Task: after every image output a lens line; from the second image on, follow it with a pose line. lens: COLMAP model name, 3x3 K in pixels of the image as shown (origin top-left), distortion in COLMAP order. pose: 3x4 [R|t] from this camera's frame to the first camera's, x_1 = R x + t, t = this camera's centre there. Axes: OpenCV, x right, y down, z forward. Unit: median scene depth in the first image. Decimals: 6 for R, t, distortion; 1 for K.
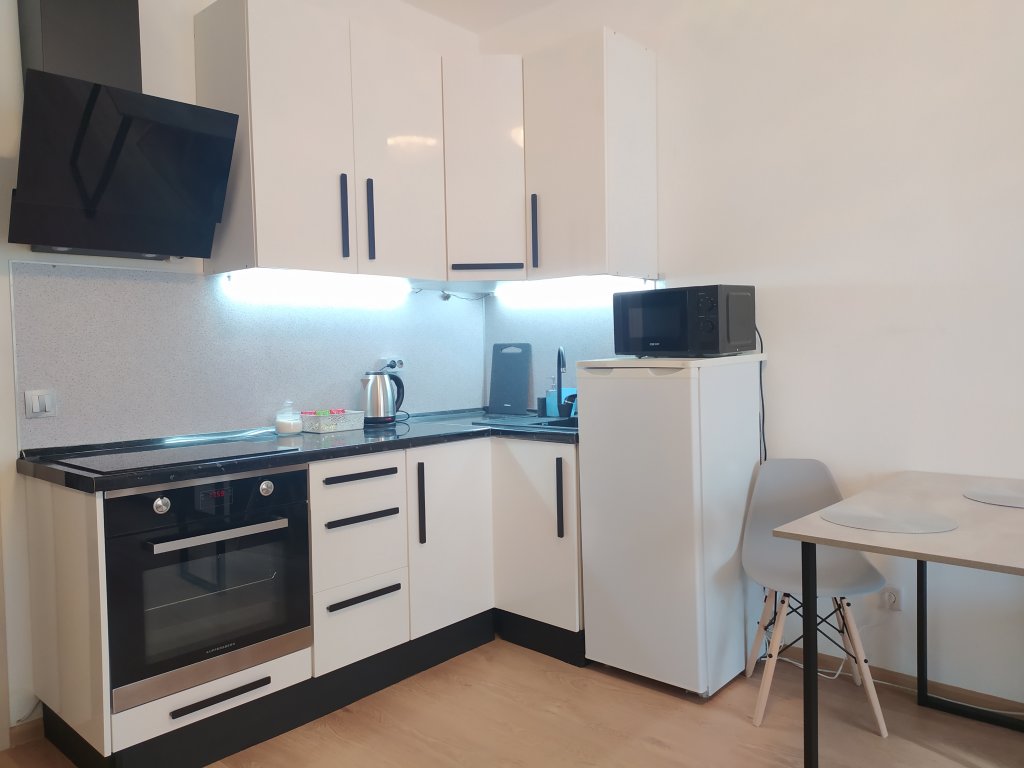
lens RADIAL K [[763.2, 0, 512.9], [0, 763.2, 384.6], [0, 0, 1]] dist [0.067288, -0.071084]
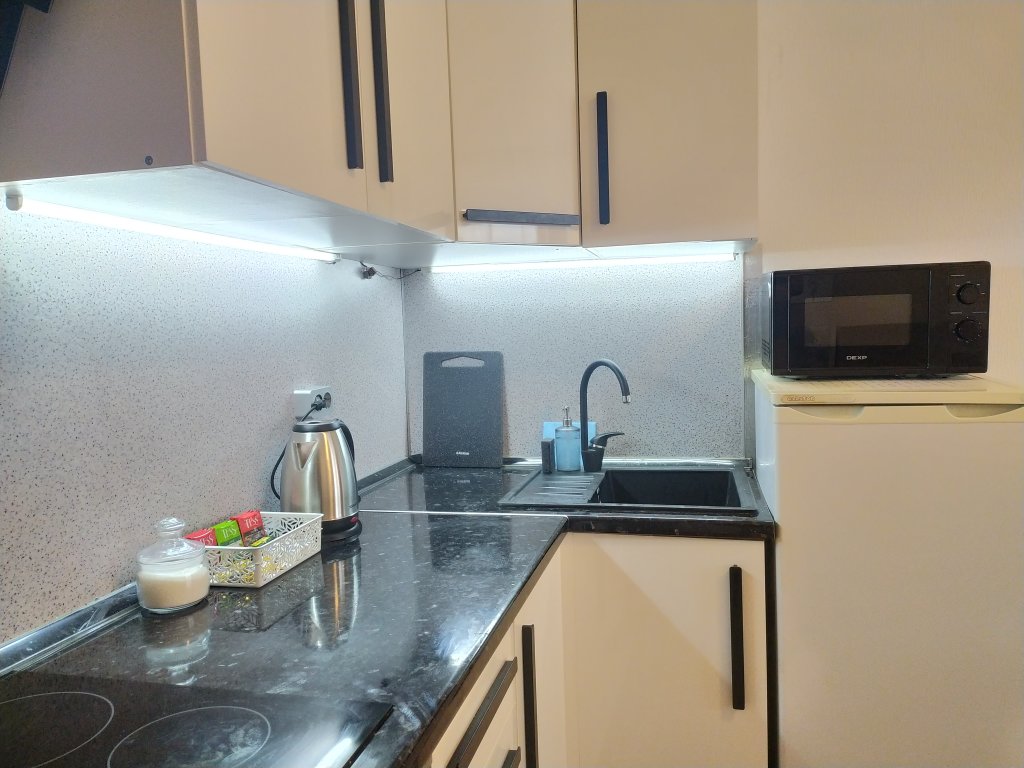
lens RADIAL K [[763.2, 0, 512.0], [0, 763.2, 381.2], [0, 0, 1]] dist [0.067288, -0.071084]
pose [[0.878511, -0.043084, 0.475775, -0.300906], [0.035483, 0.999059, 0.024950, -0.051882], [-0.476402, -0.005037, 0.879213, 0.520233]]
